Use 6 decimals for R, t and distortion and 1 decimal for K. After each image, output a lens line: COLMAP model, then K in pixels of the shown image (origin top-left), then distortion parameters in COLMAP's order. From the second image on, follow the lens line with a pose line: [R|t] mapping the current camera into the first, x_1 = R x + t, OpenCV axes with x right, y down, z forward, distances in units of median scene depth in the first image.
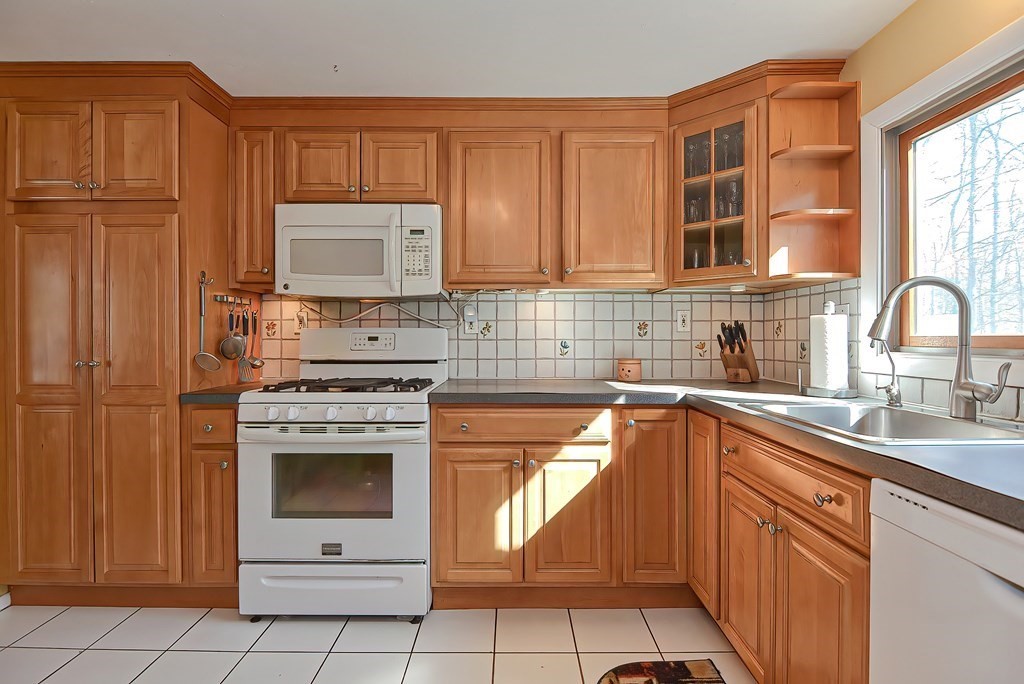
lens RADIAL K [[498.6, 0, 511.5], [0, 498.6, 339.6], [0, 0, 1]] dist [-0.005676, -0.004368]
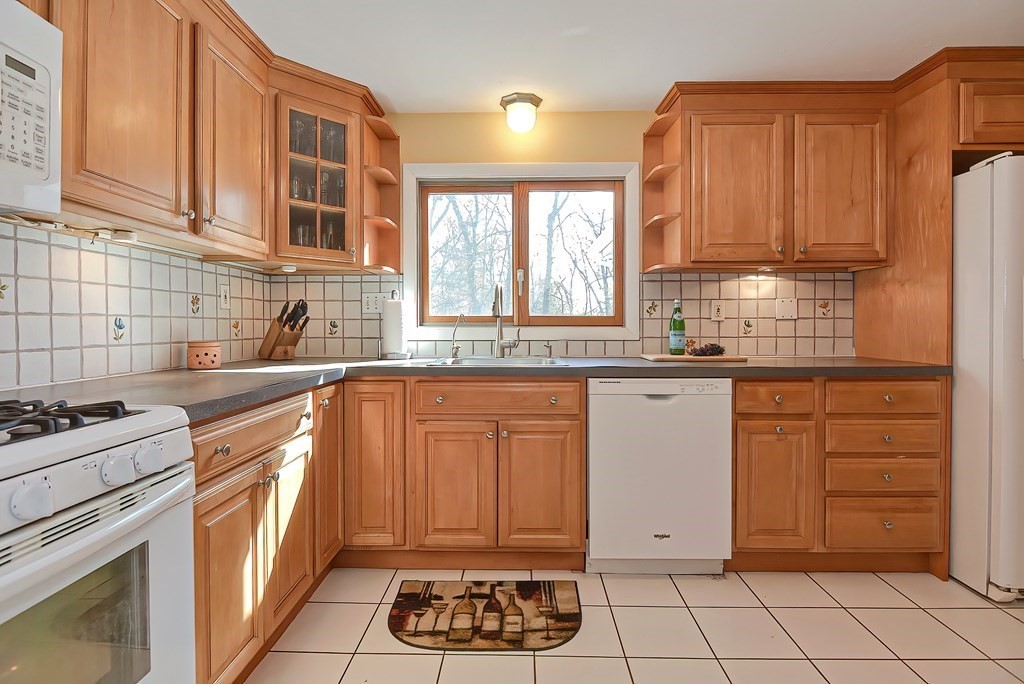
lens RADIAL K [[498.6, 0, 526.8], [0, 498.6, 330.1], [0, 0, 1]] dist [-0.005676, -0.004368]
pose [[-0.008512, -0.012802, 0.999882, -0.694338], [0.005141, 0.999904, 0.012846, 0.017115], [-0.999951, 0.005250, -0.008445, 0.606436]]
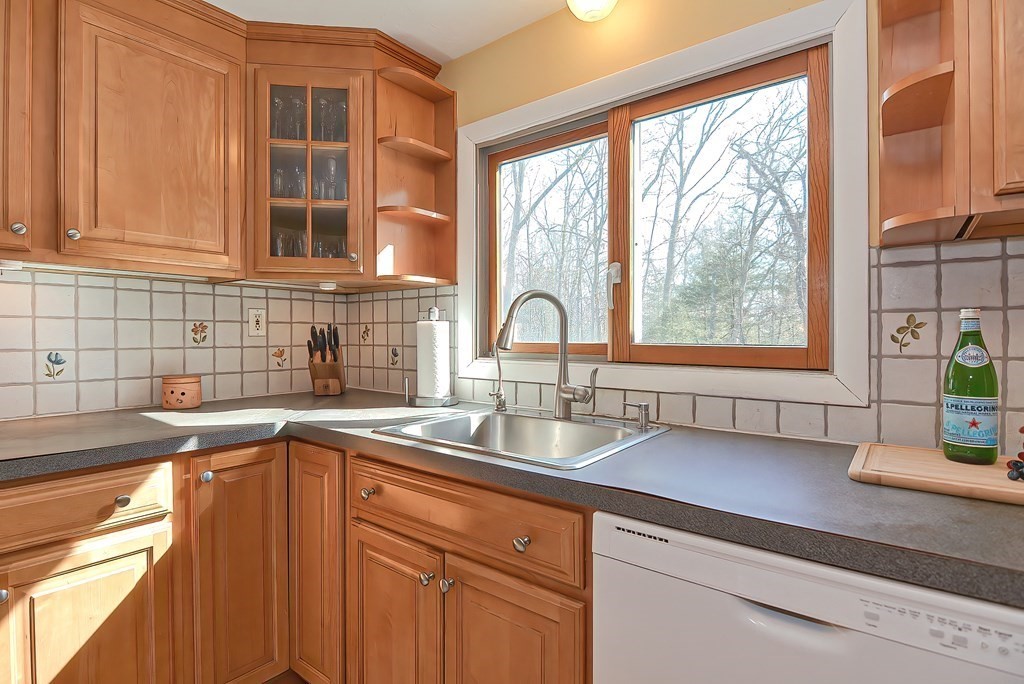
lens RADIAL K [[498.6, 0, 515.6], [0, 498.6, 337.5], [0, 0, 1]] dist [-0.005676, -0.004368]
pose [[0.609143, -0.005974, 0.793038, -0.034491], [0.003374, 0.999982, 0.004941, -0.020446], [-0.793053, -0.000334, 0.609152, 0.260736]]
